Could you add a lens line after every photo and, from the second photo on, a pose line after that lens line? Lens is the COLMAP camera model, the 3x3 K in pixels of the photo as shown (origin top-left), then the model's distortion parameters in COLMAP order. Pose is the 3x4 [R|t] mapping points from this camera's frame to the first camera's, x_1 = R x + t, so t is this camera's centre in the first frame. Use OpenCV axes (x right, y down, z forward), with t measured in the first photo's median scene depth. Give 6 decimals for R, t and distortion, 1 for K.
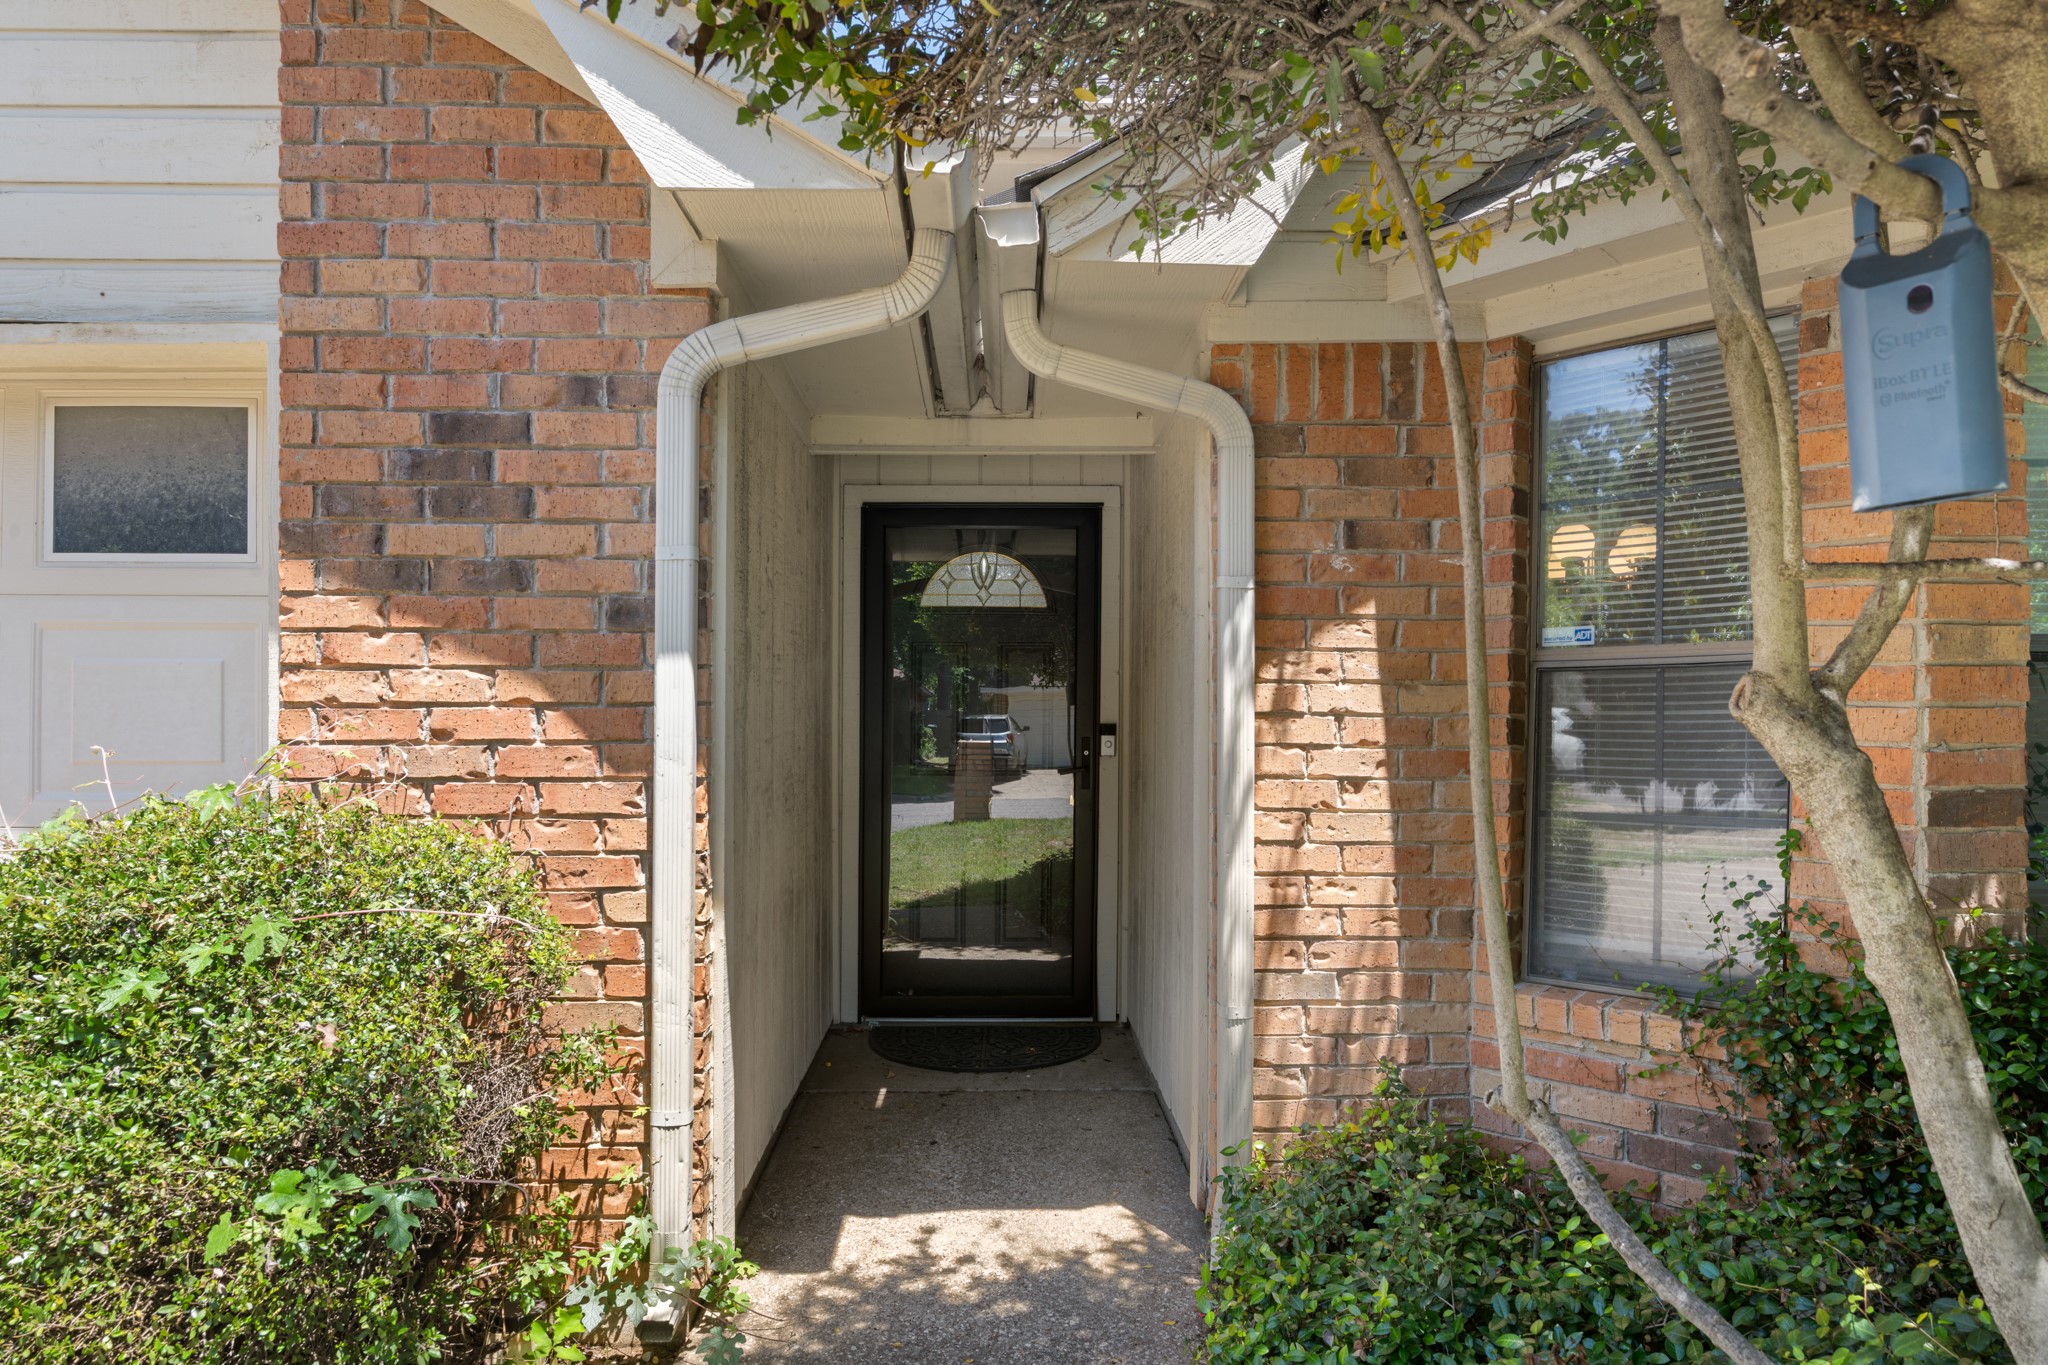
lens RADIAL K [[1181.4, 0, 1024.5], [0, 1181.4, 679.9], [0, 0, 1]] dist [0.001783, 0.000237]
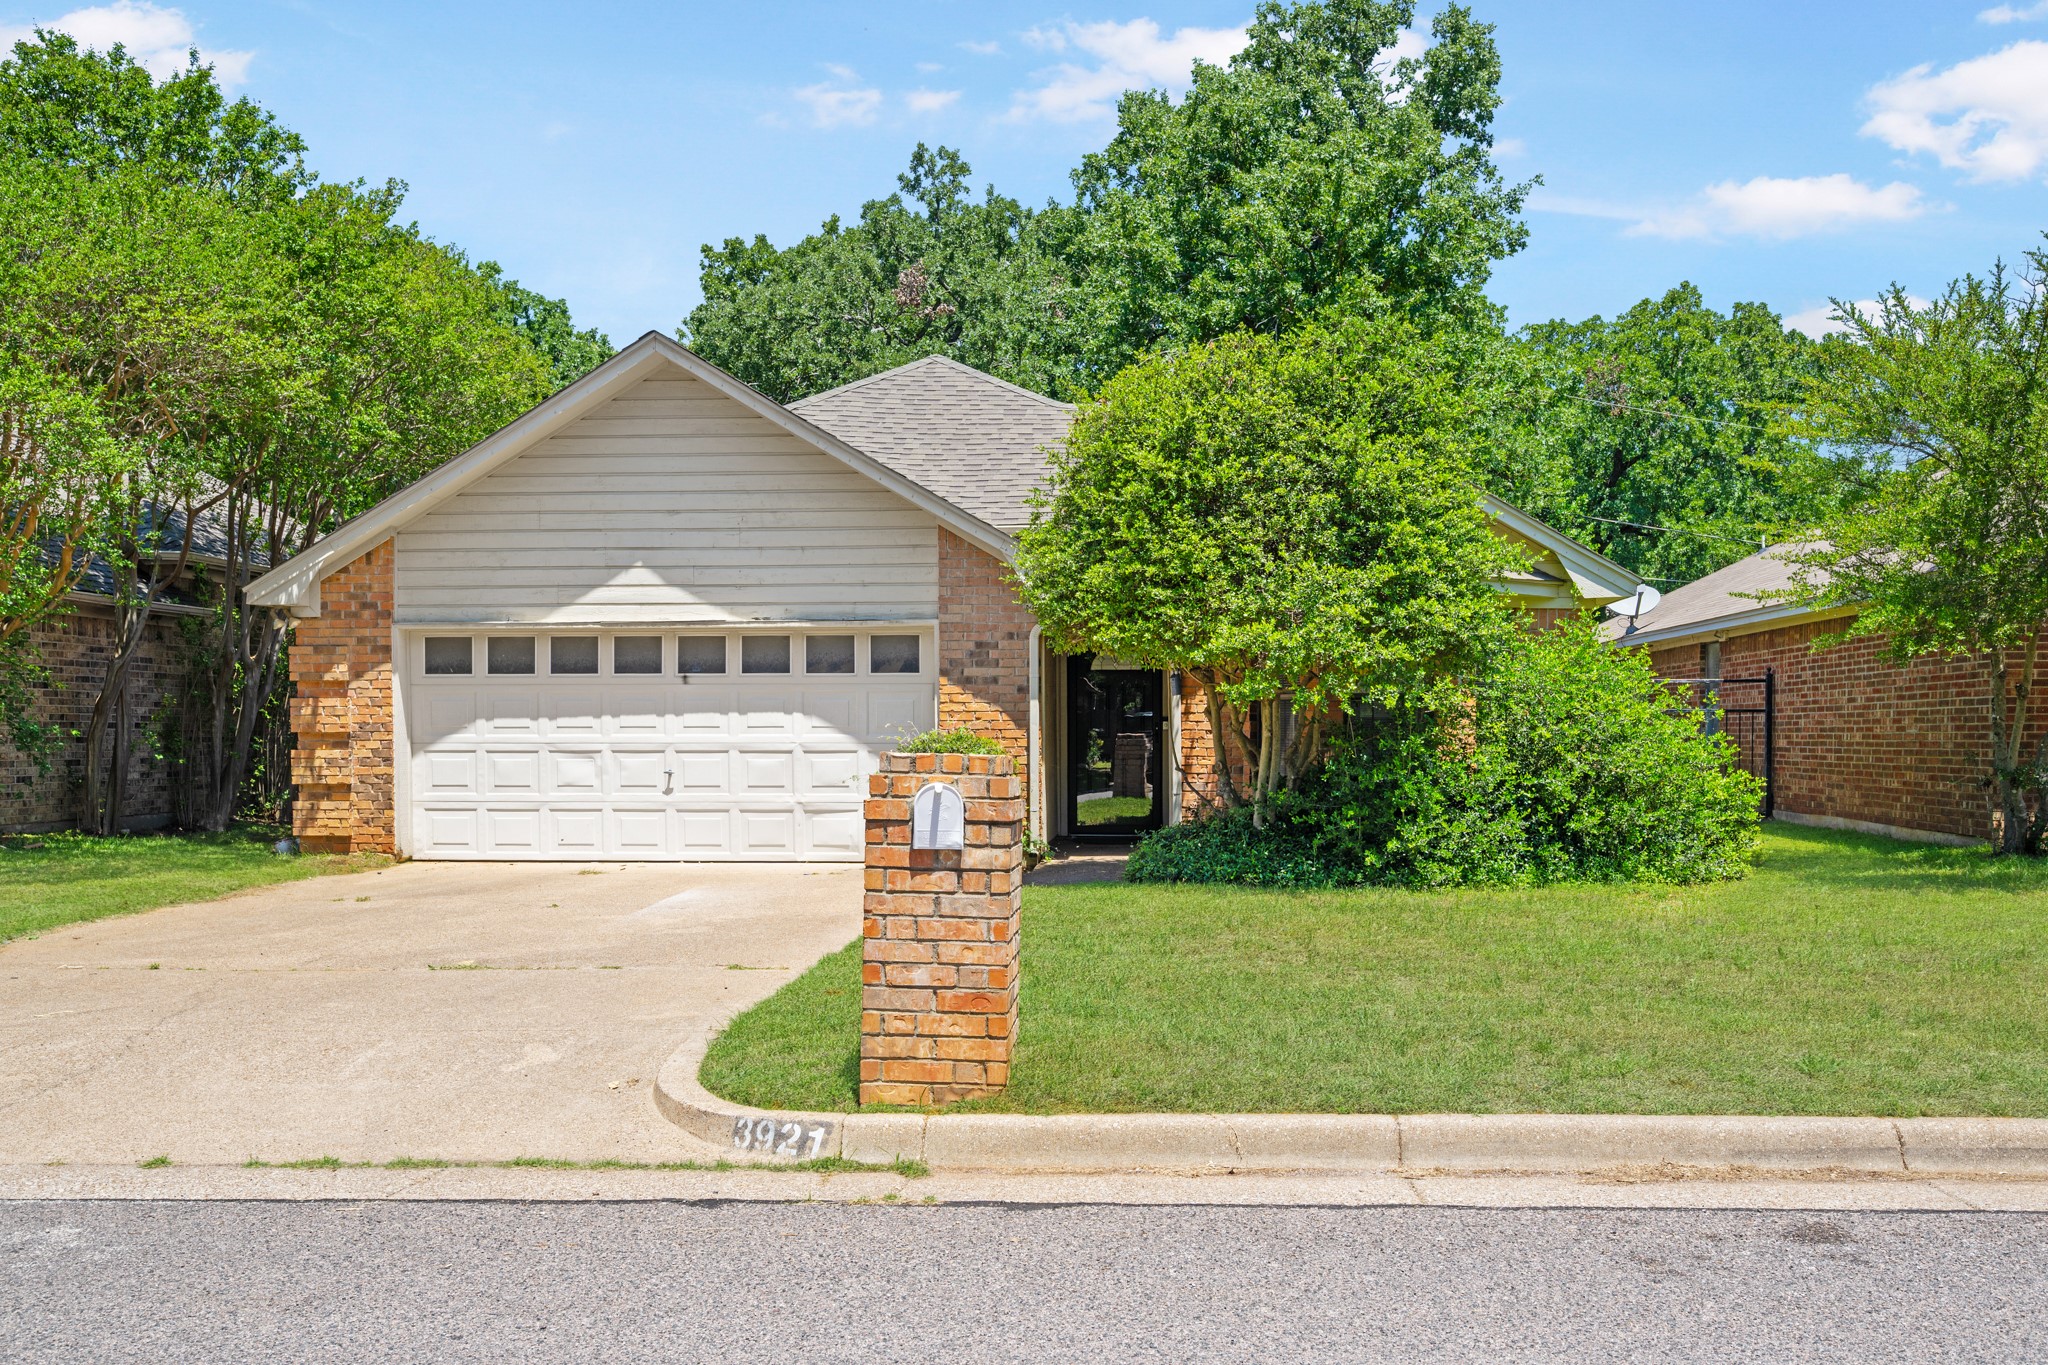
lens RADIAL K [[1717.7, 0, 1027.2], [0, 1717.7, 682.8], [0, 0, 1]] dist [-0.000051, -0.000002]
pose [[0.992940, -0.005447, -0.118490, 0.393175], [0.005094, 0.999982, -0.003282, -0.059642], [0.118506, 0.002655, 0.992950, -4.948928]]
